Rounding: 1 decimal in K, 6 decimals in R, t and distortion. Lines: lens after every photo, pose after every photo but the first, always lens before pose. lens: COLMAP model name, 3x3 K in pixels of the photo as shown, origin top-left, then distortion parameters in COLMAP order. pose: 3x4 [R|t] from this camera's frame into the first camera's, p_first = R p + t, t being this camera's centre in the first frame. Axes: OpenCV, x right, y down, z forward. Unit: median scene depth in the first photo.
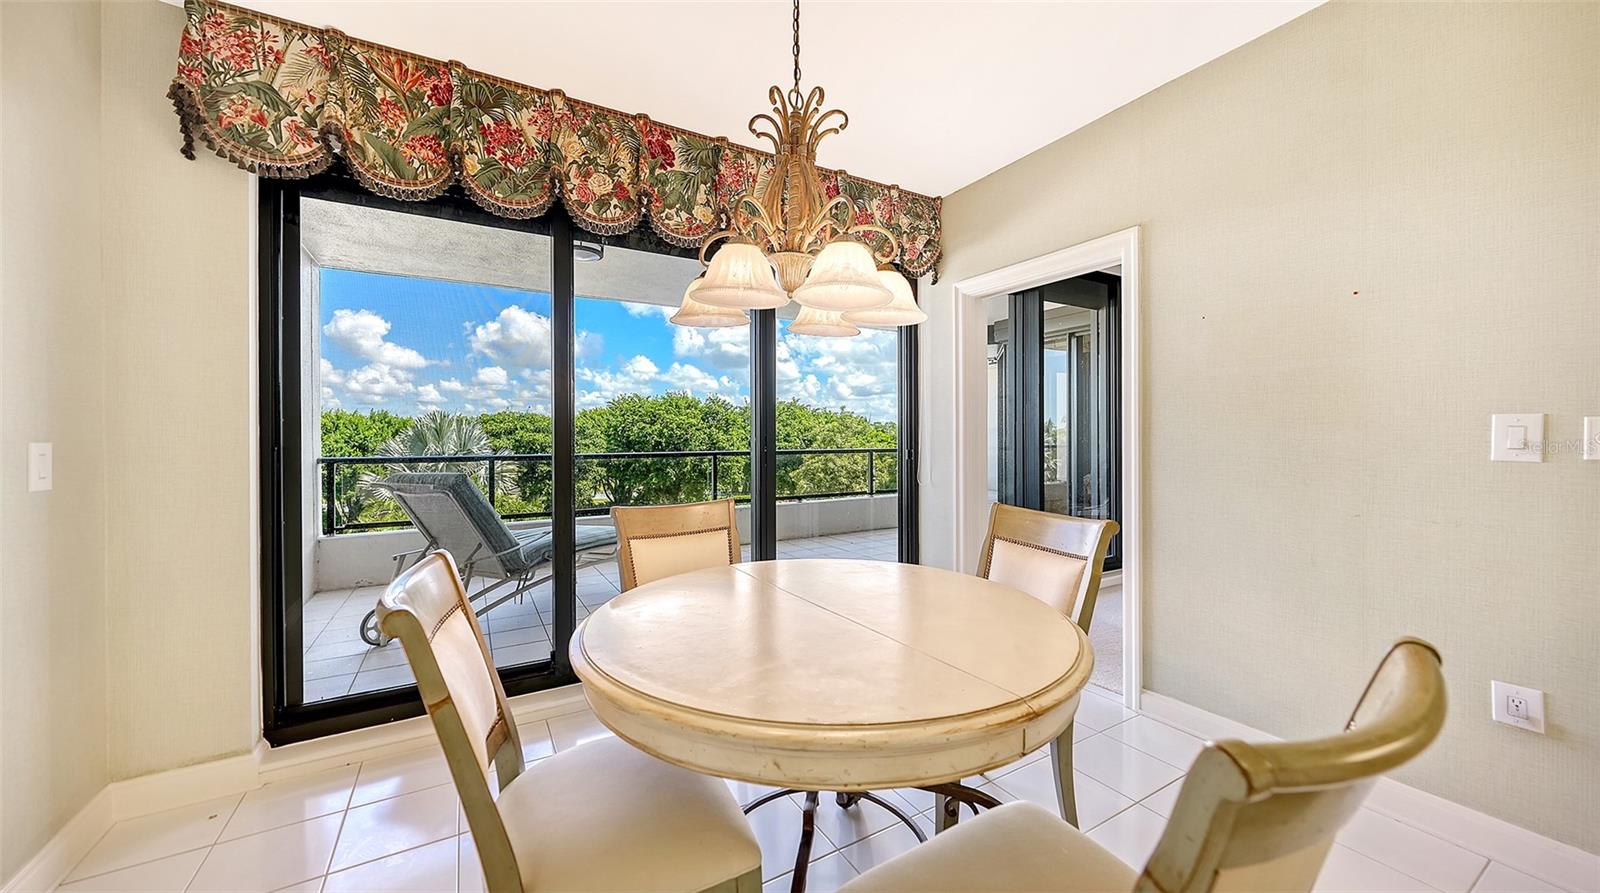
lens RADIAL K [[557.1, 0, 791.8], [0, 557.1, 431.2], [0, 0, 1]] dist [-0.001616, -0.000233]
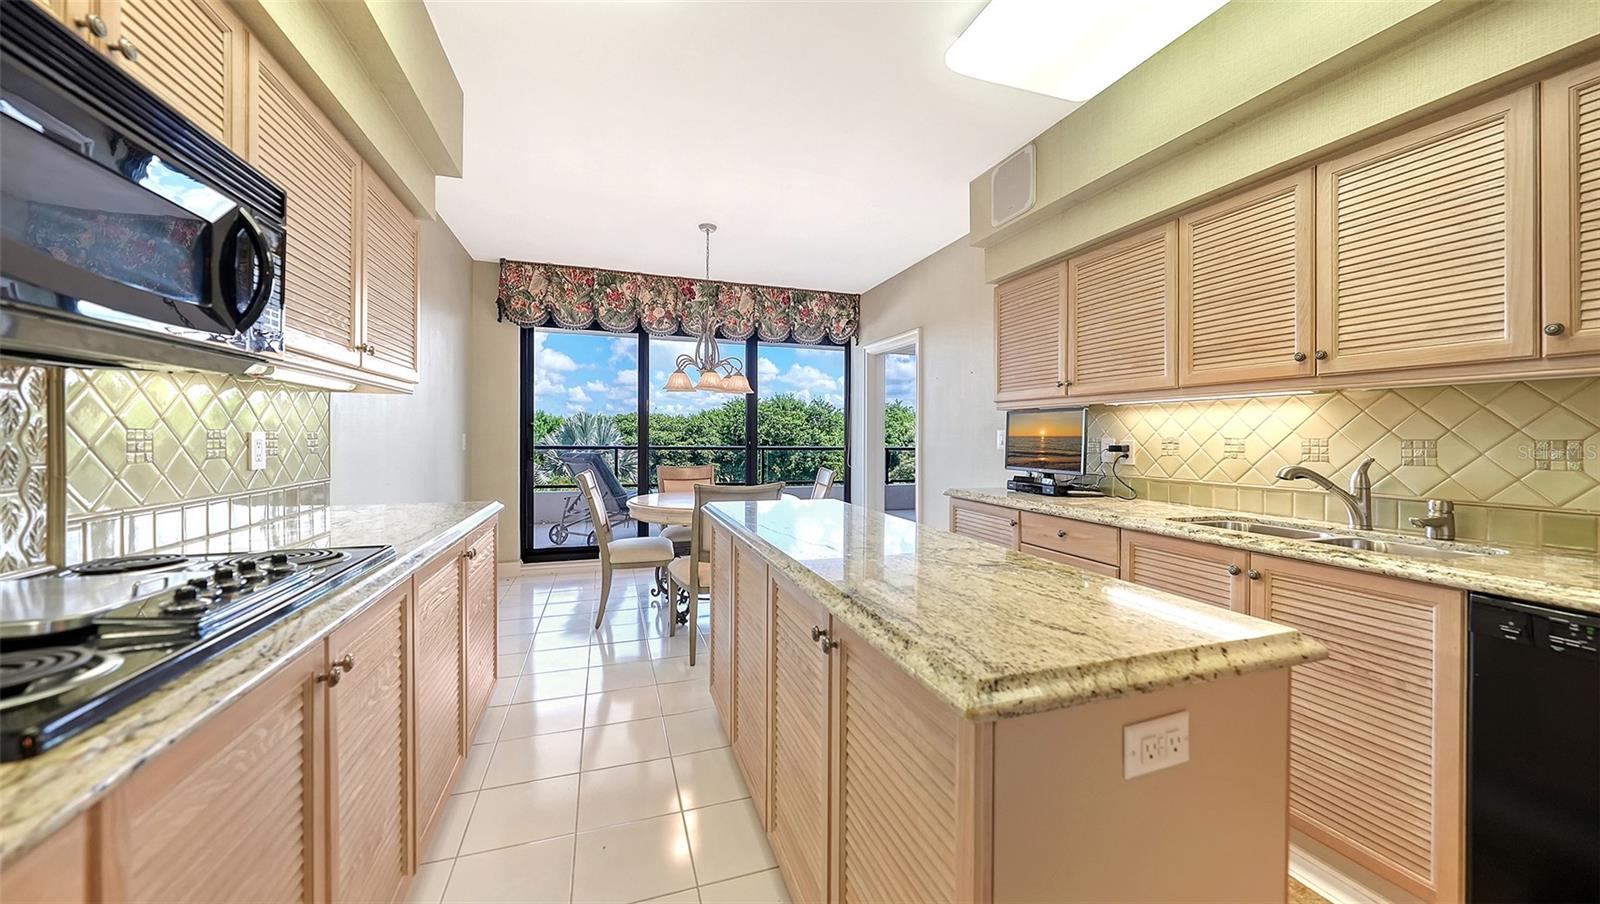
lens RADIAL K [[563.0, 0, 794.4], [0, 563.0, 438.0], [0, 0, 1]] dist [0.001000, 0.000009]
pose [[0.978132, 0.013998, -0.207516, 0.569848], [-0.011682, 0.999855, 0.012381, -0.007664], [0.207659, -0.009686, 0.978153, -0.916854]]
